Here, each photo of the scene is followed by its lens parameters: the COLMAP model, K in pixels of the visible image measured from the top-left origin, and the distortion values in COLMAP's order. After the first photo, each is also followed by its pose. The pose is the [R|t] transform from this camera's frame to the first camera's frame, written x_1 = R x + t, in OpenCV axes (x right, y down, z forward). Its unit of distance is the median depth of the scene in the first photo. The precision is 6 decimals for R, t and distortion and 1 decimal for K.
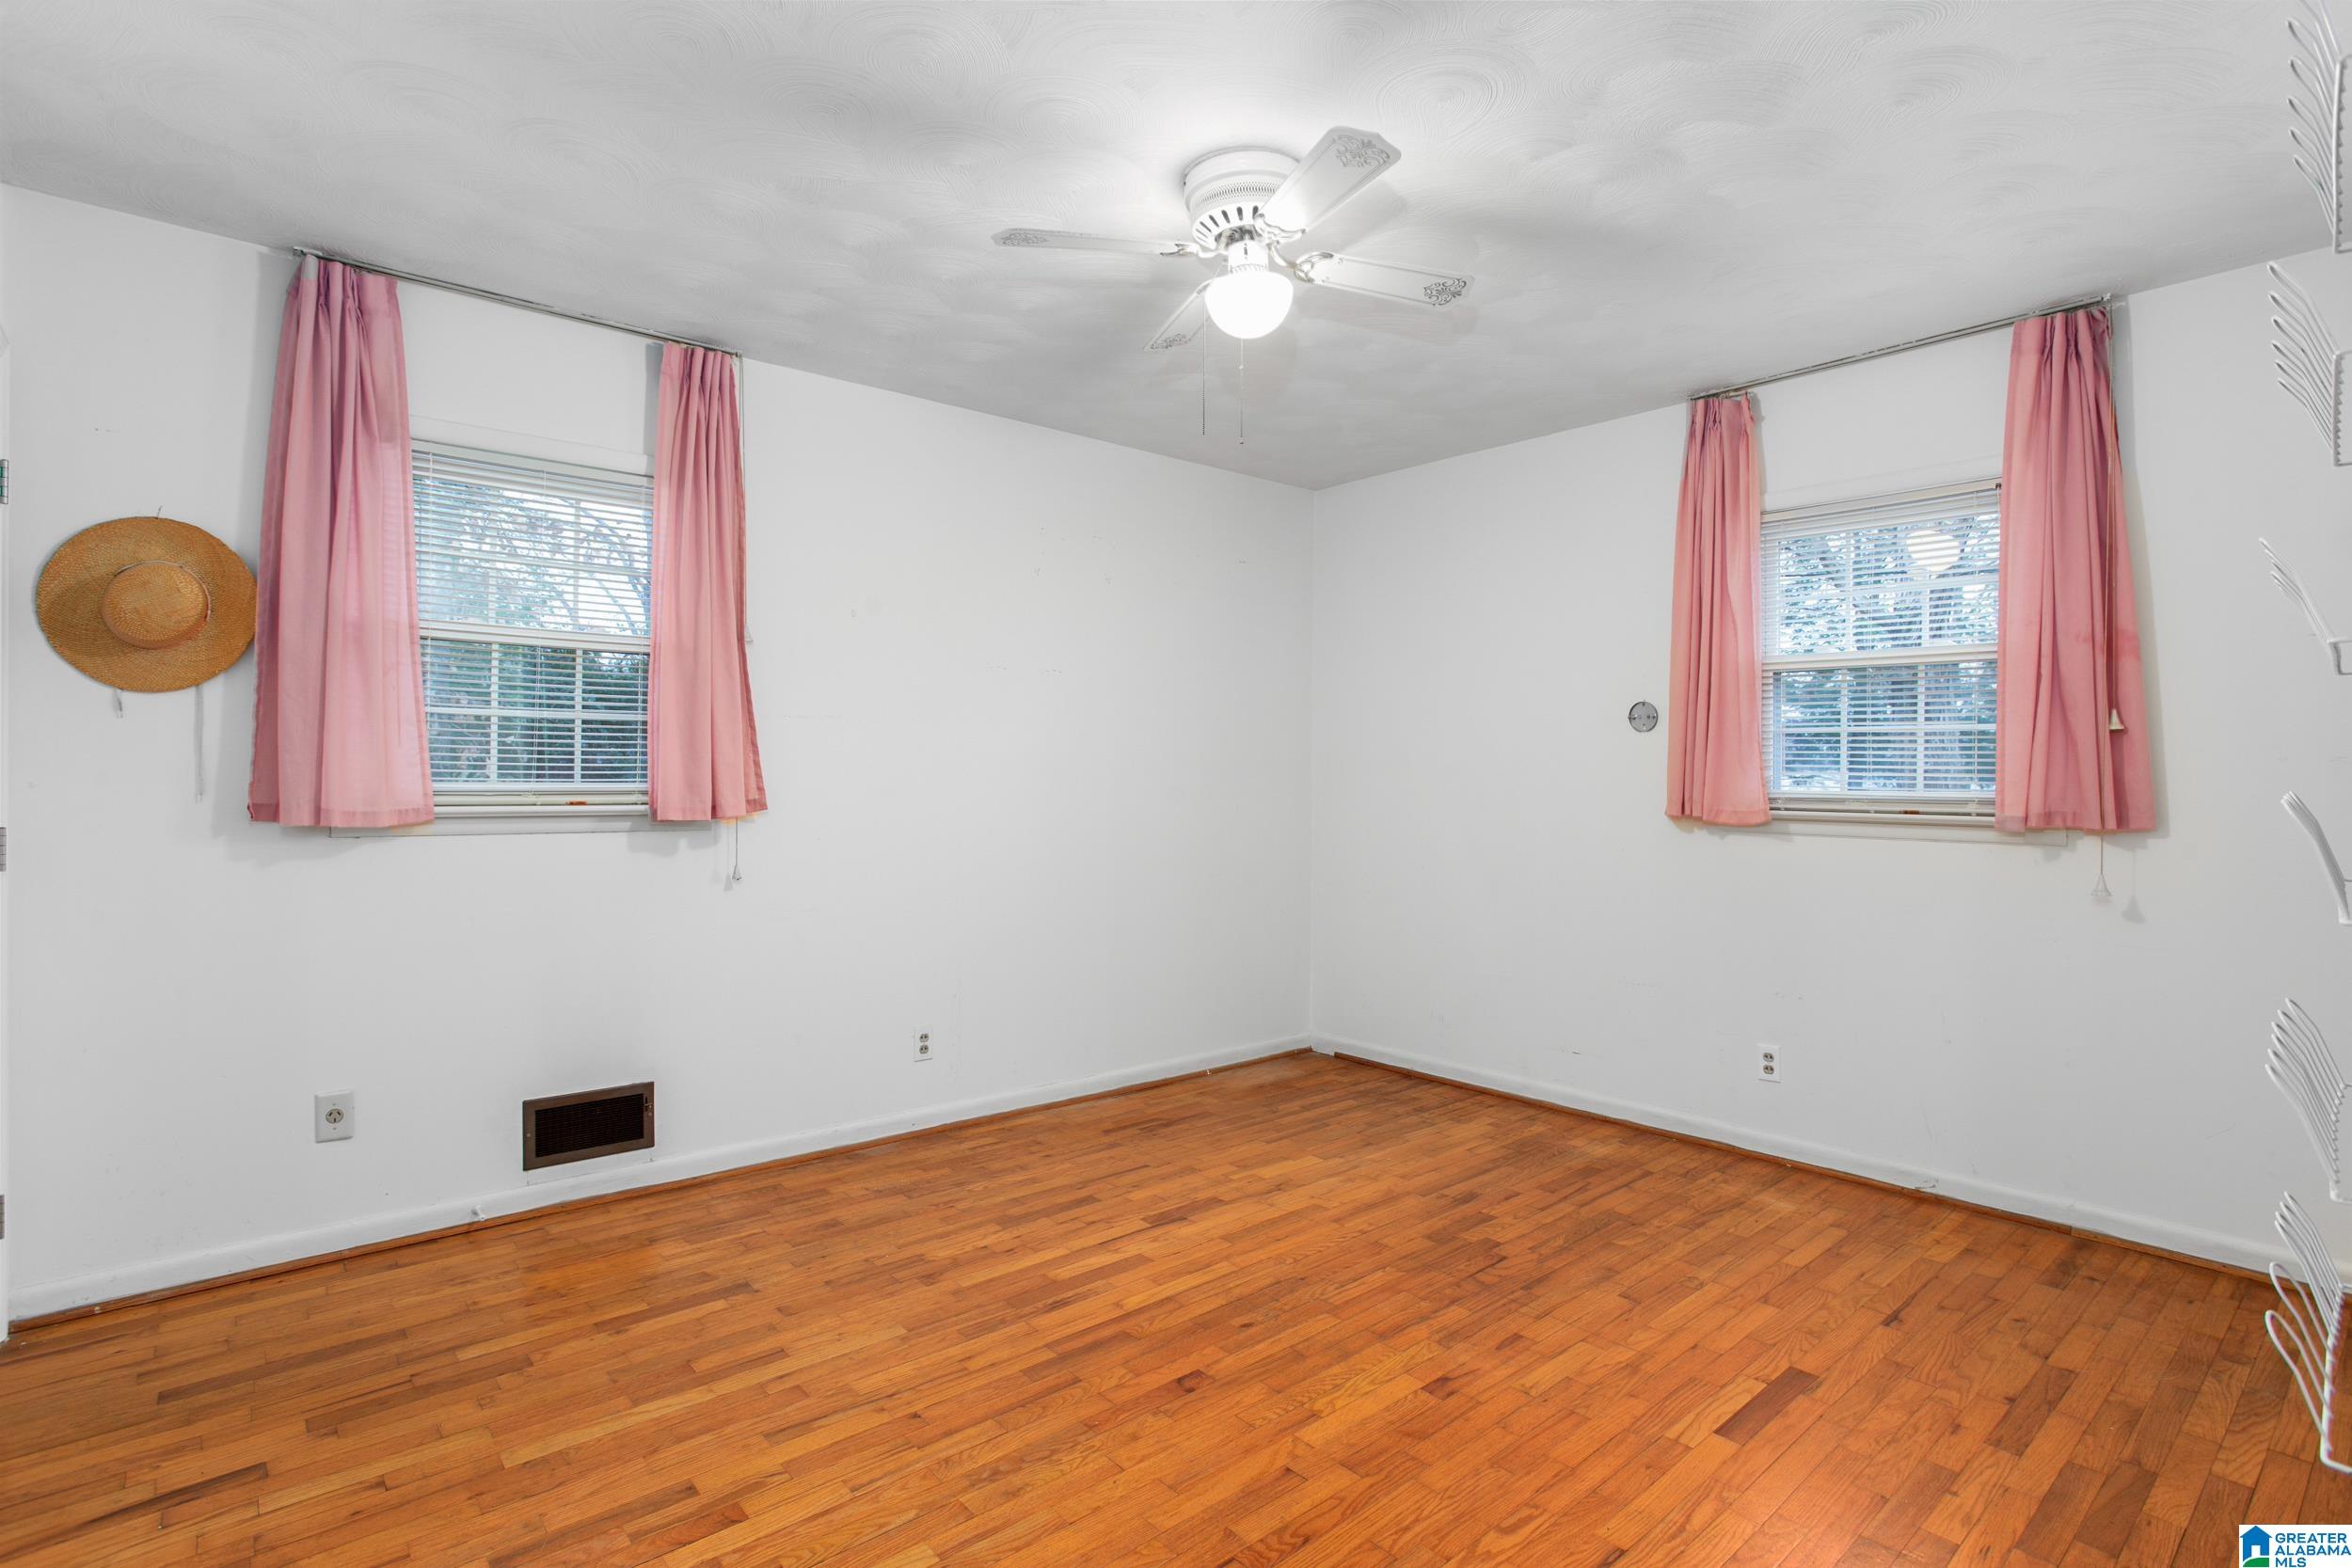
lens RADIAL K [[1220.1, 0, 1176.0], [0, 1220.1, 784.0], [0, 0, 1]] dist [-0.003174, -0.000553]
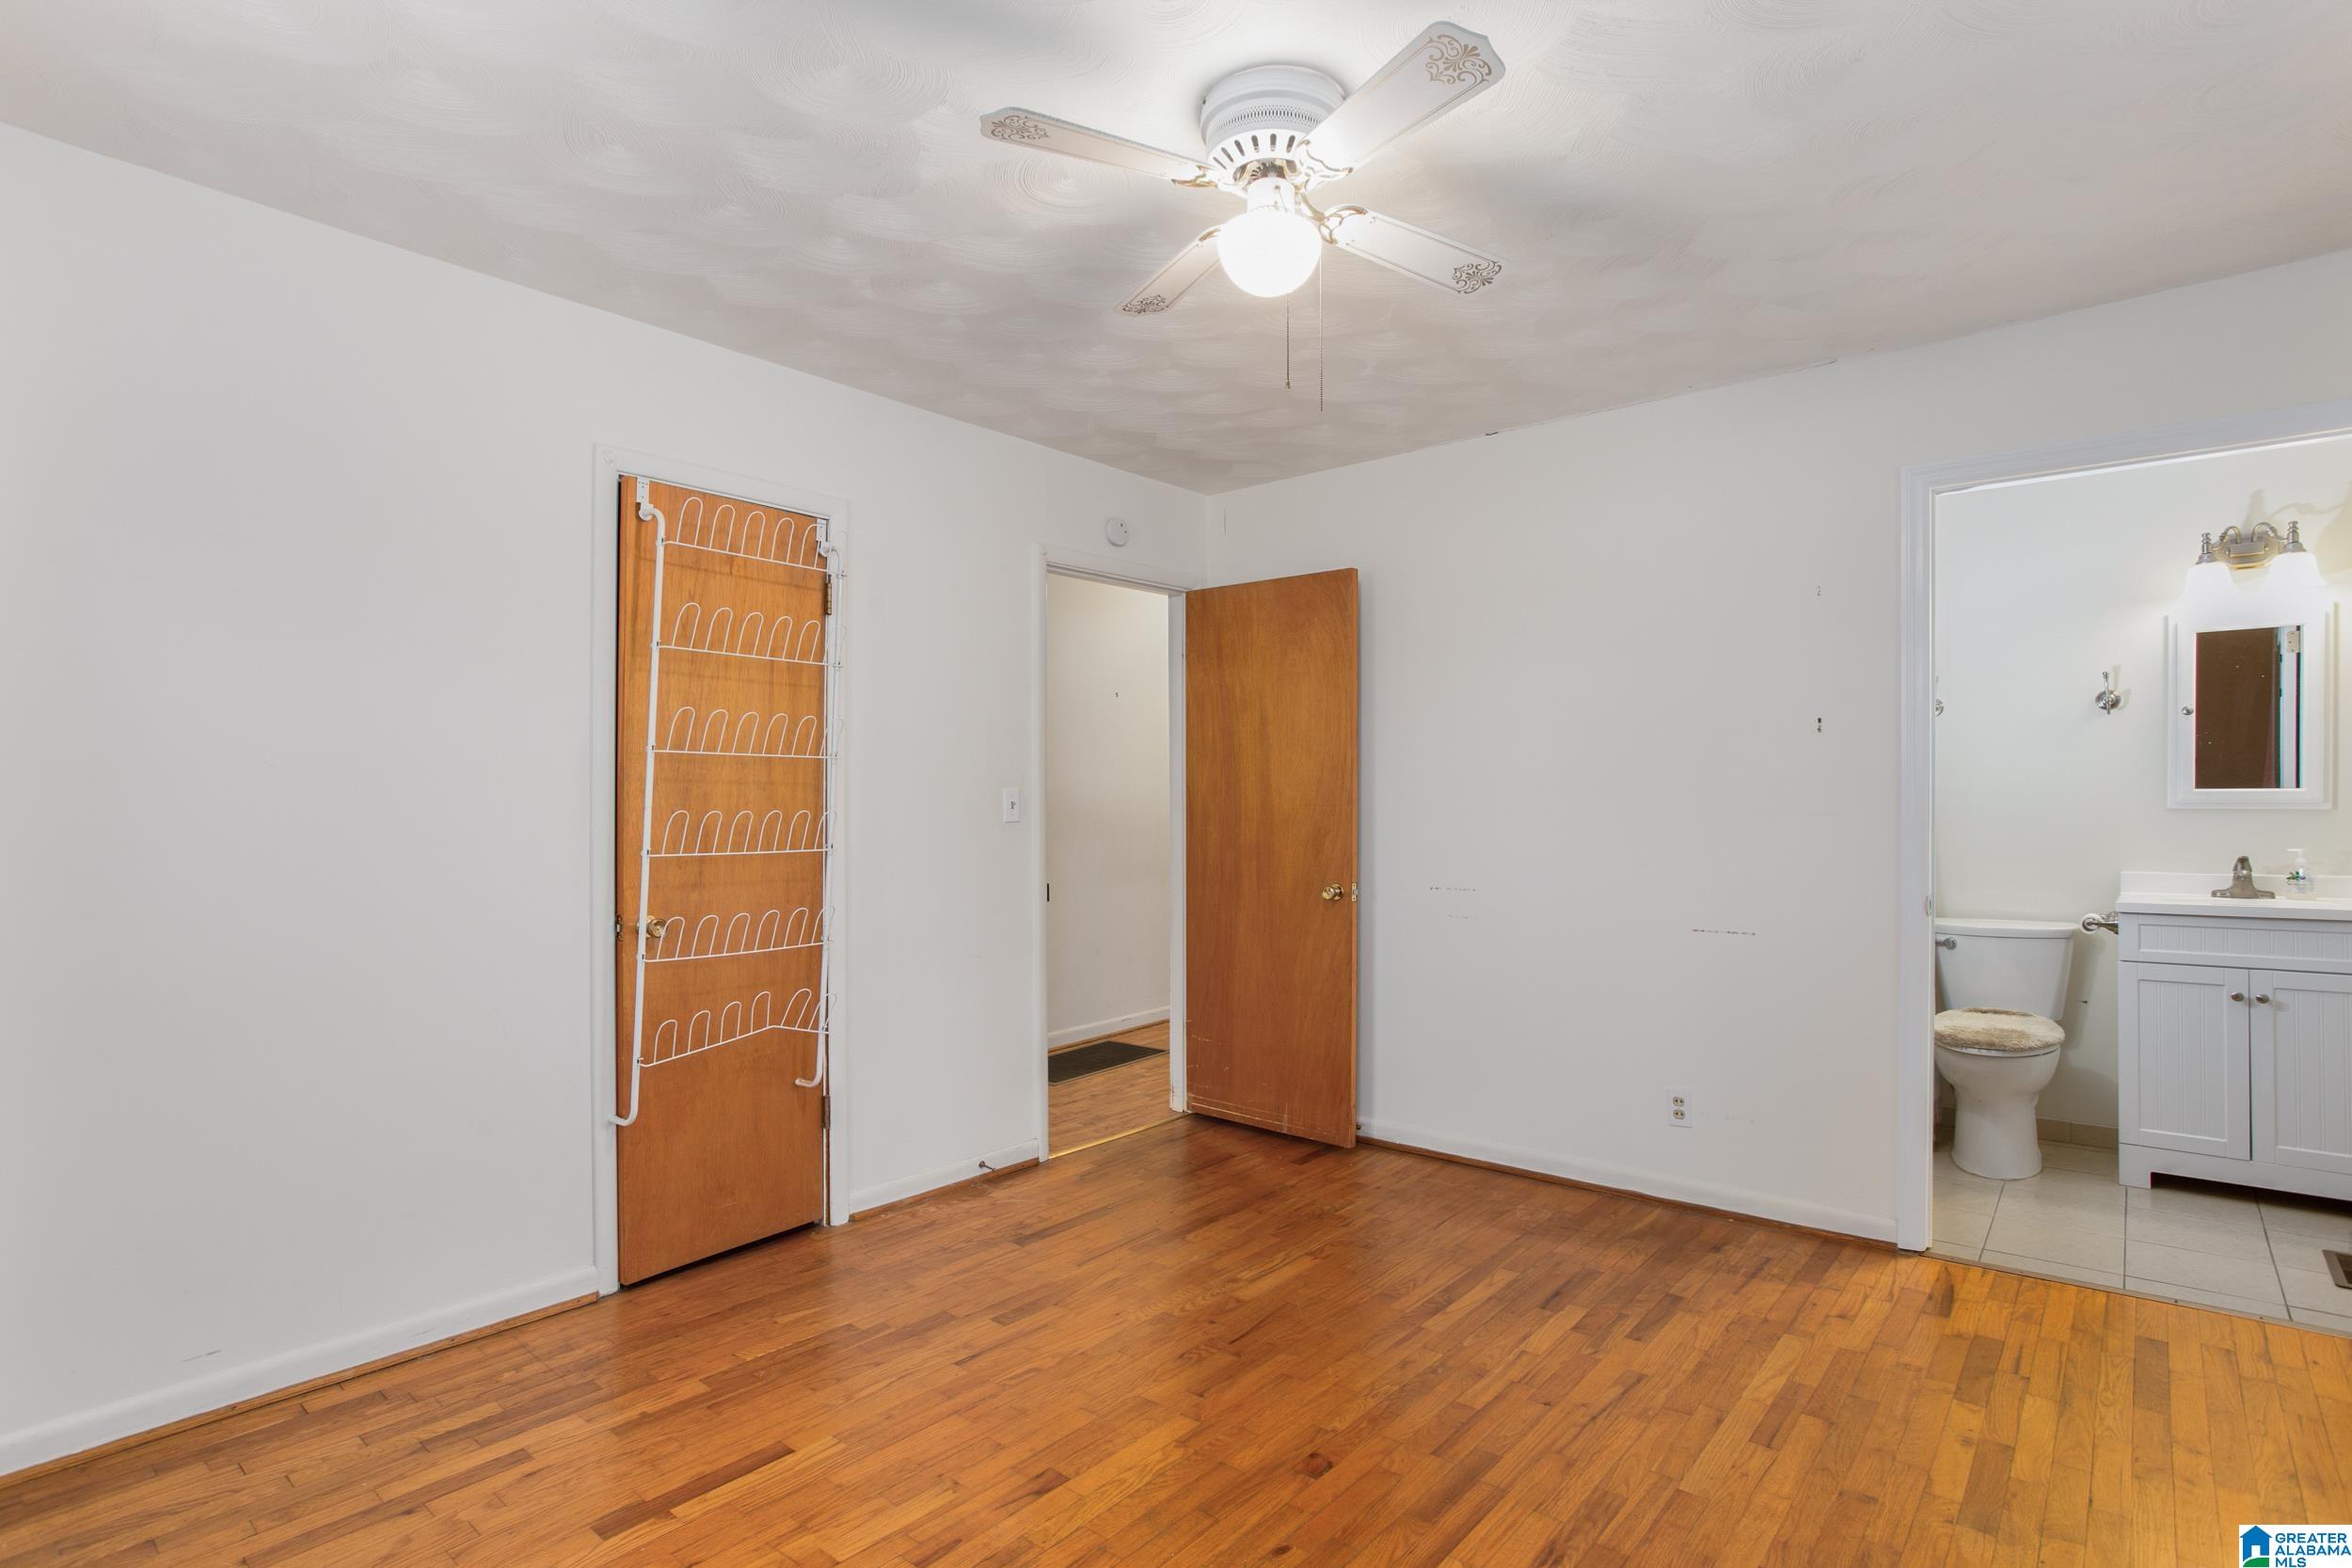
lens RADIAL K [[1220.1, 0, 1176.0], [0, 1220.1, 784.0], [0, 0, 1]] dist [-0.003174, -0.000553]
pose [[-0.989317, -0.004796, -0.145701, 0.259319], [-0.005124, 0.999985, 0.001875, -0.028380], [0.145690, 0.002601, -0.989327, 1.926501]]
